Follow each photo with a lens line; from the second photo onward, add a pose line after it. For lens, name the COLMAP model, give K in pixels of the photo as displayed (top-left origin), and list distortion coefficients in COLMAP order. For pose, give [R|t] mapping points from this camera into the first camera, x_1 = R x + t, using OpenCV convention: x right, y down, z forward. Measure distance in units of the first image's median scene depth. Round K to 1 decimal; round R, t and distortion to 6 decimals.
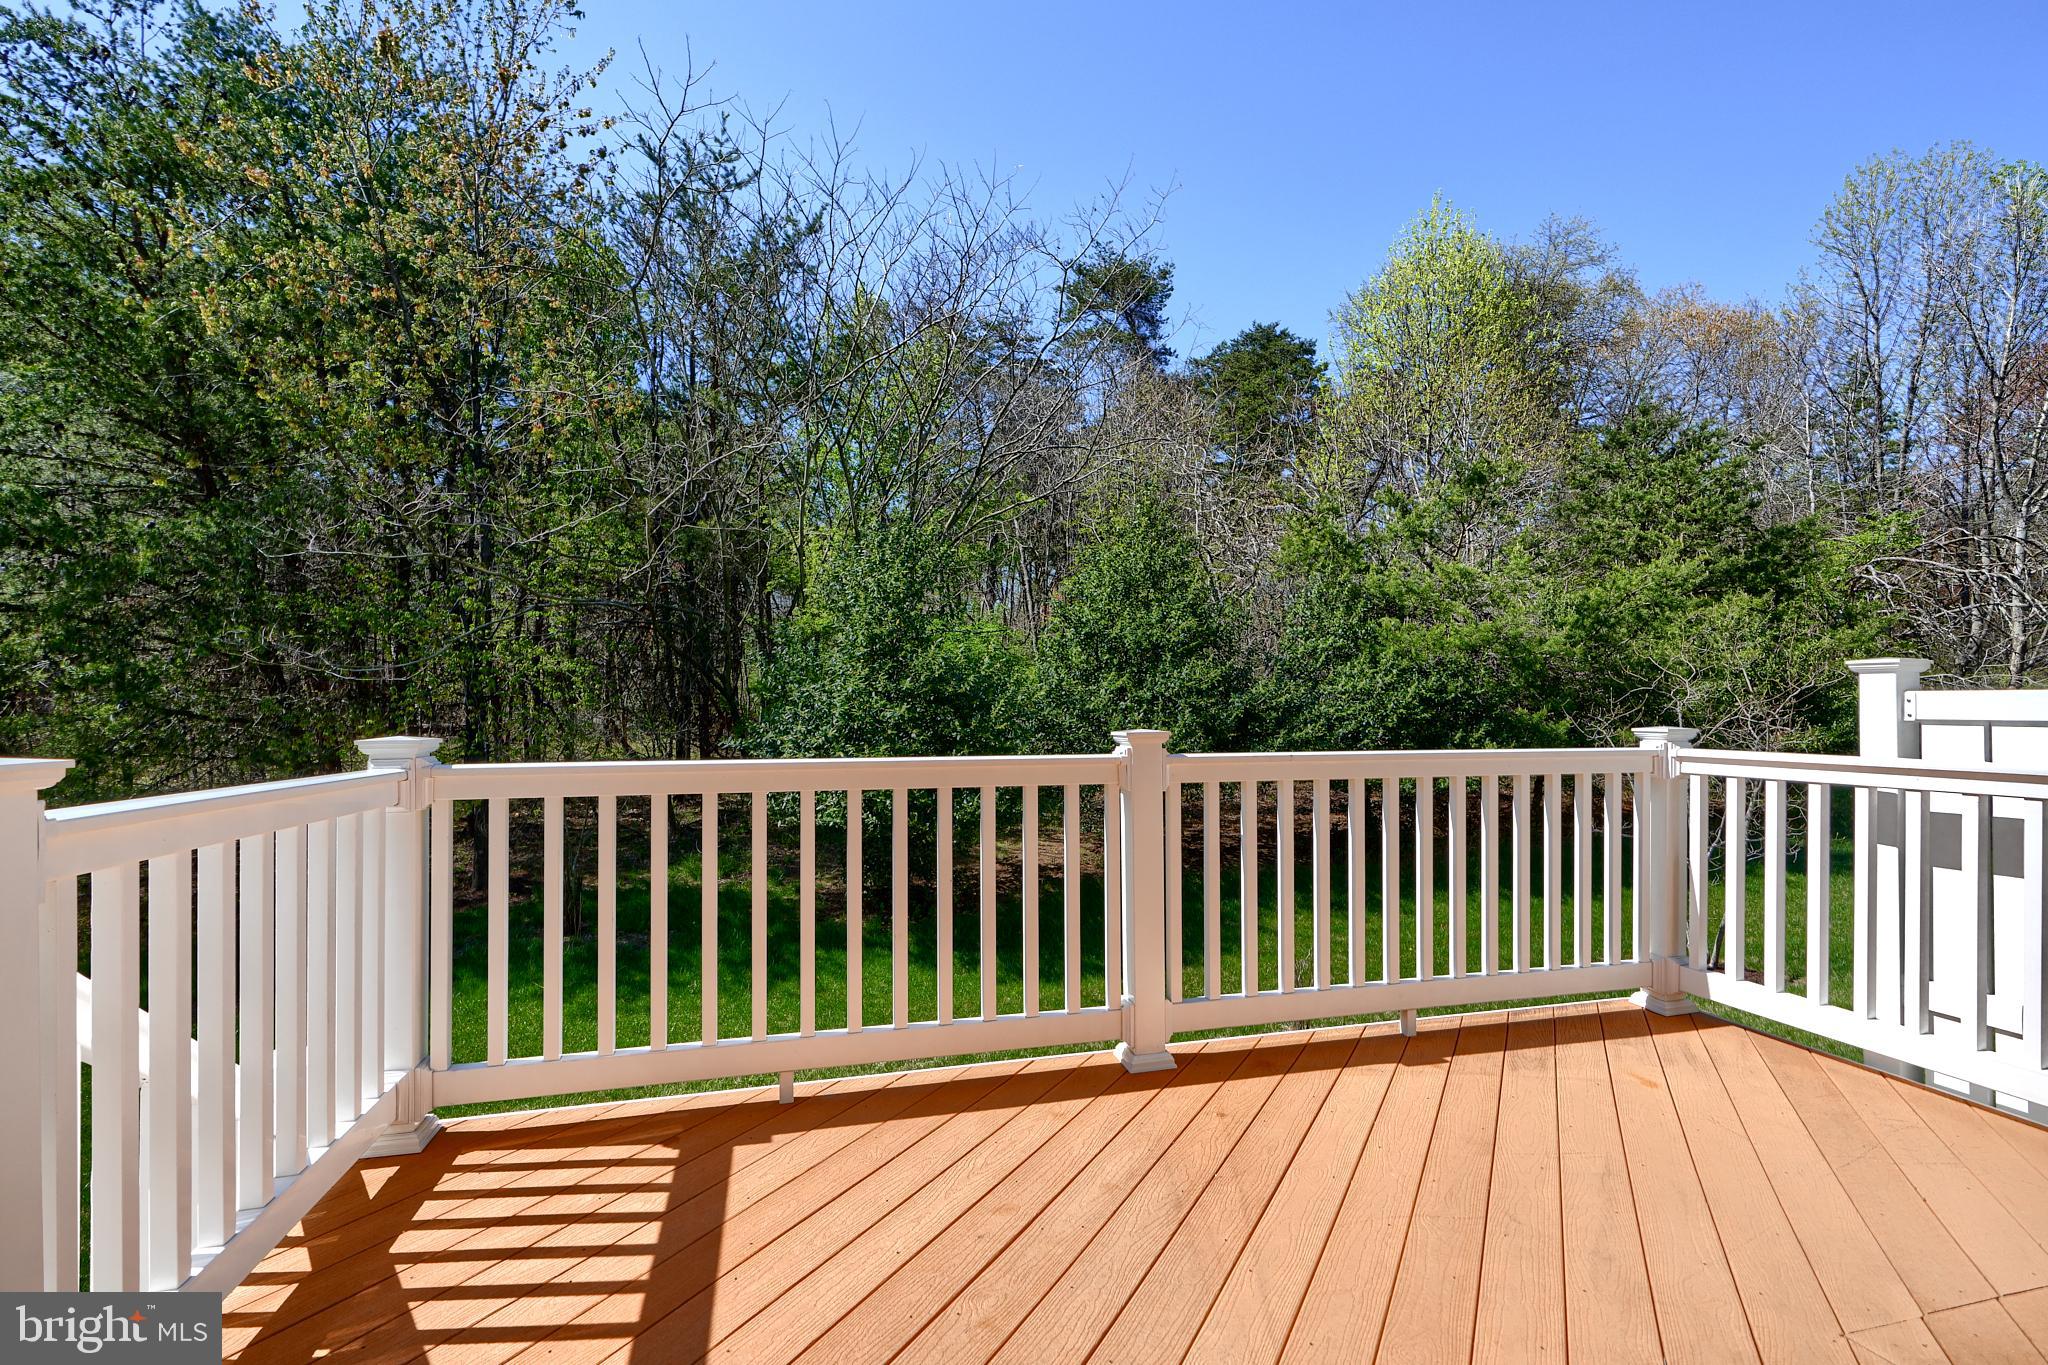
lens RADIAL K [[929.7, 0, 1024.9], [0, 929.7, 704.7], [0, 0, 1]] dist [-0.000642, 0.000079]
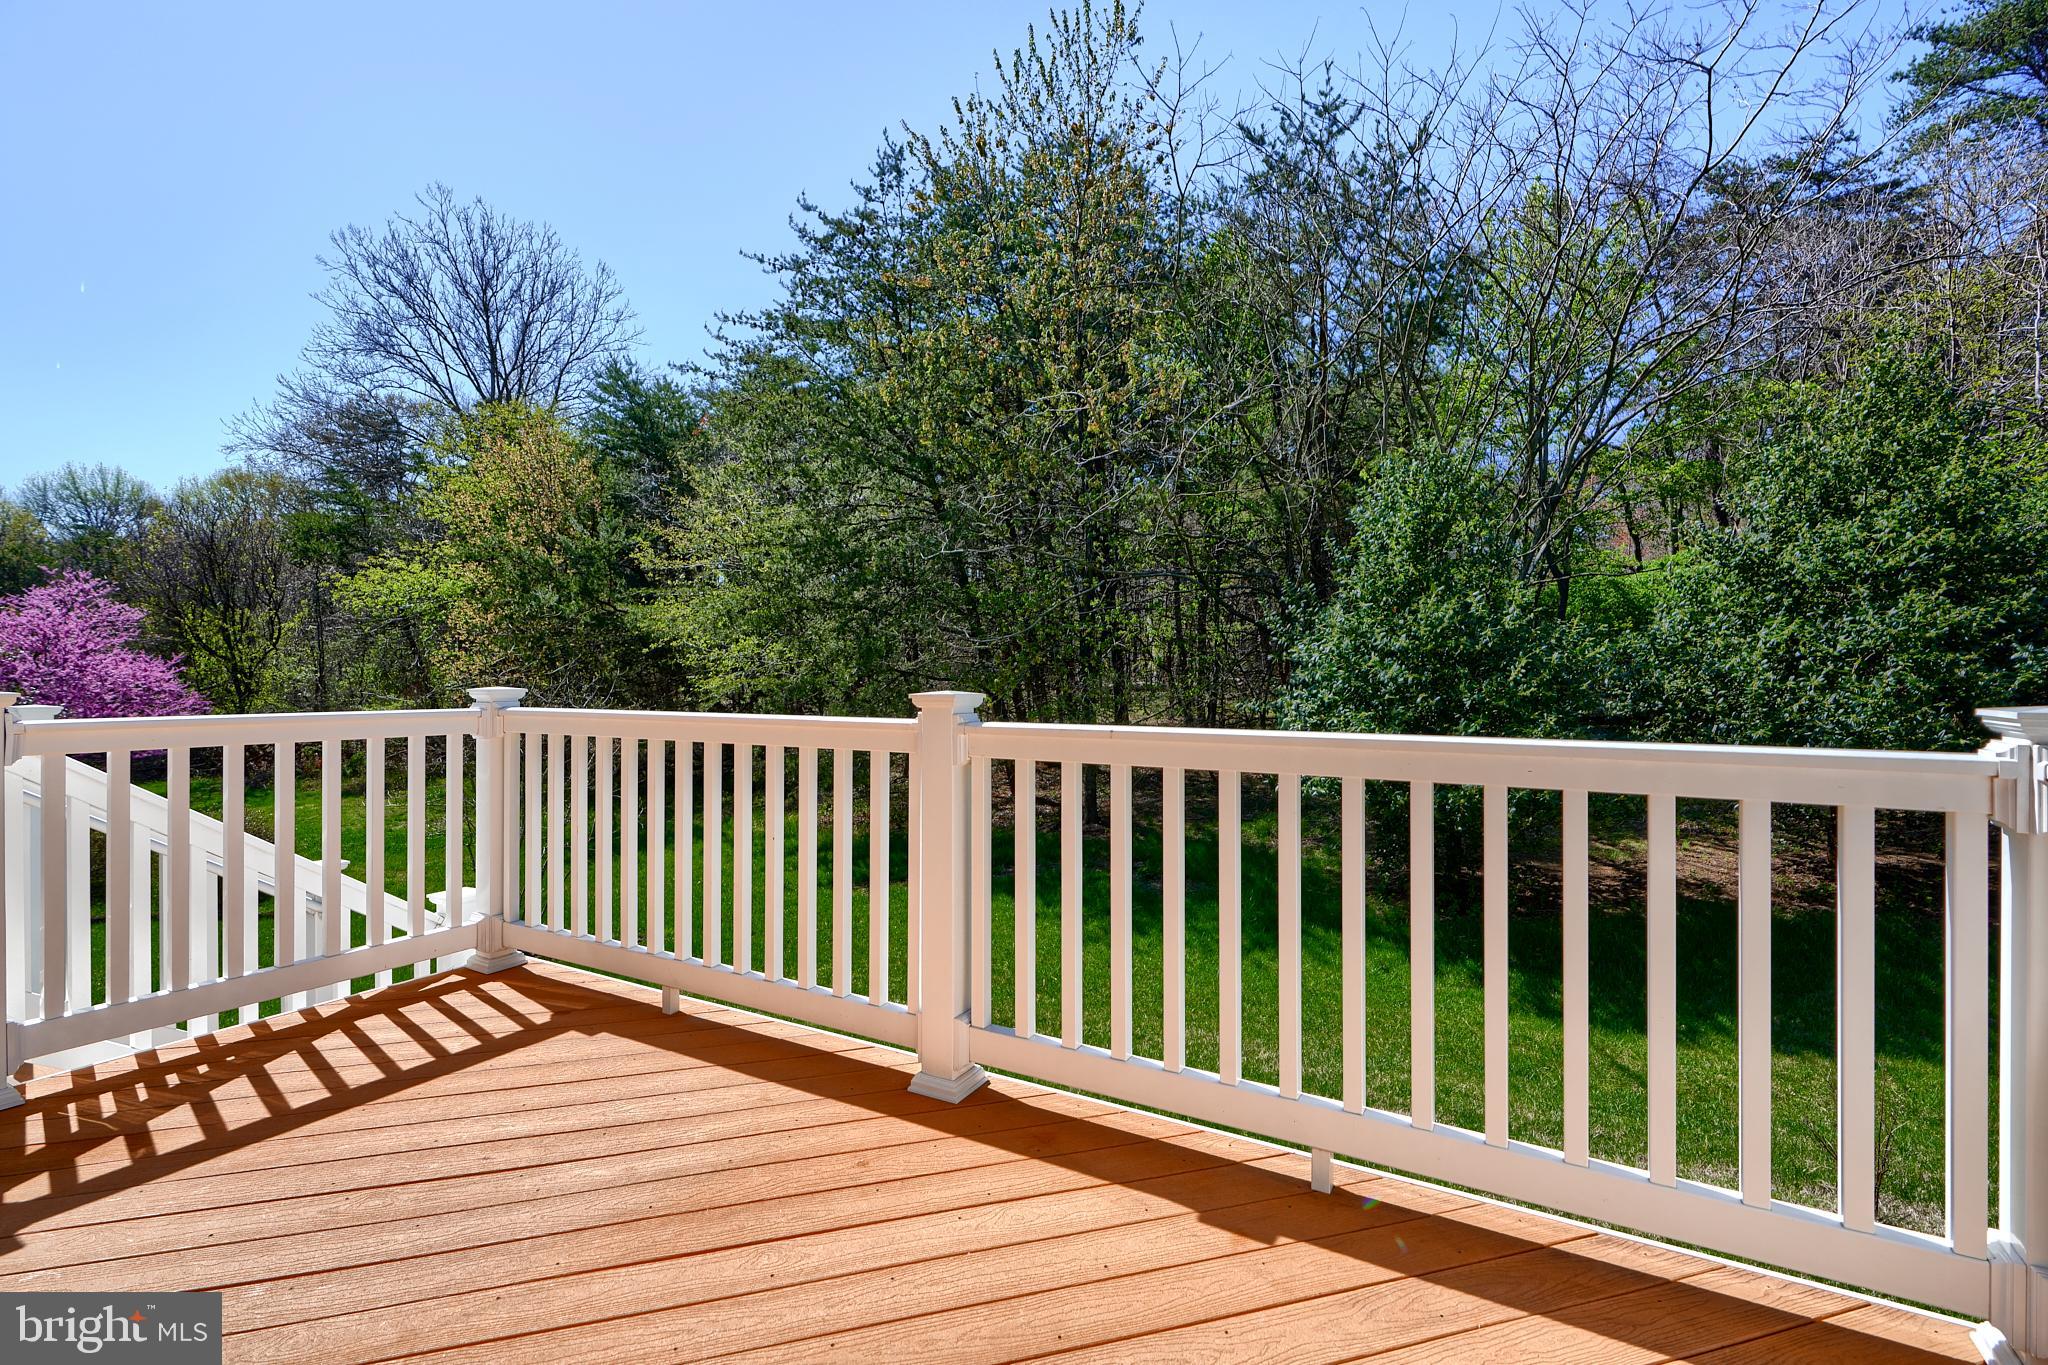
lens RADIAL K [[920.9, 0, 1029.9], [0, 920.9, 682.8], [0, 0, 1]] dist [-0.001345, 0.000564]
pose [[0.716209, 0.006671, -0.697853, 0.188633], [0.004482, 0.999890, 0.014158, 0.001717], [0.697871, -0.013268, 0.716101, 0.111222]]
